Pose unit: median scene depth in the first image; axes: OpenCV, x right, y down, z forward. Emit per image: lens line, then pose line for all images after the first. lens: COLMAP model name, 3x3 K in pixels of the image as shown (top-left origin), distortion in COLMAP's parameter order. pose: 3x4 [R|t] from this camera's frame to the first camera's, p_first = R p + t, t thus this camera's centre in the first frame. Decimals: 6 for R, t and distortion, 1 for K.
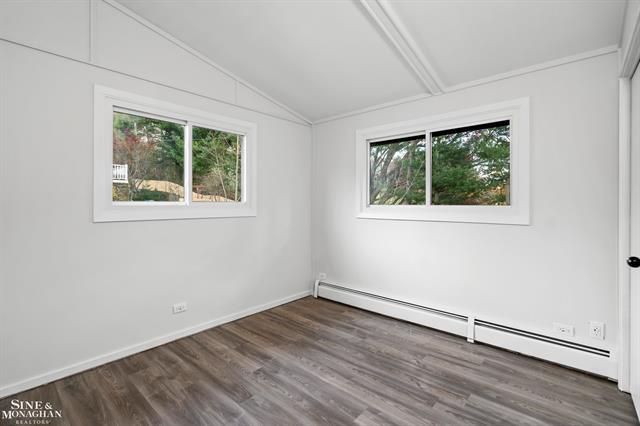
lens RADIAL K [[293.4, 0, 318.4], [0, 293.4, 199.5], [0, 0, 1]] dist [0.000734, 0.000373]
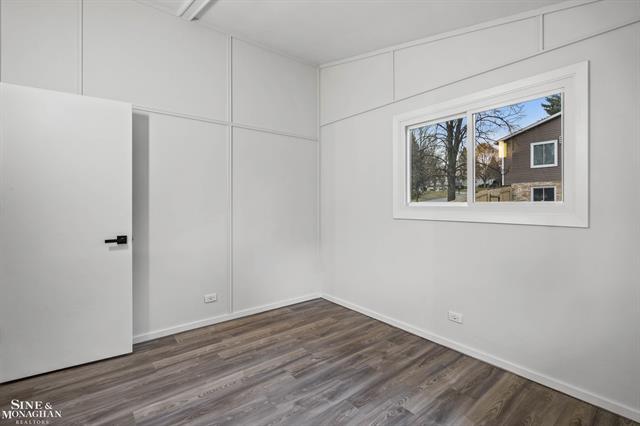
lens RADIAL K [[293.4, 0, 318.4], [0, 293.4, 199.5], [0, 0, 1]] dist [0.000734, 0.000373]
pose [[-0.158784, -0.018315, -0.987144, 0.621171], [0.006770, 0.999784, -0.019639, 0.018862], [0.987290, -0.009801, -0.158625, 0.875163]]
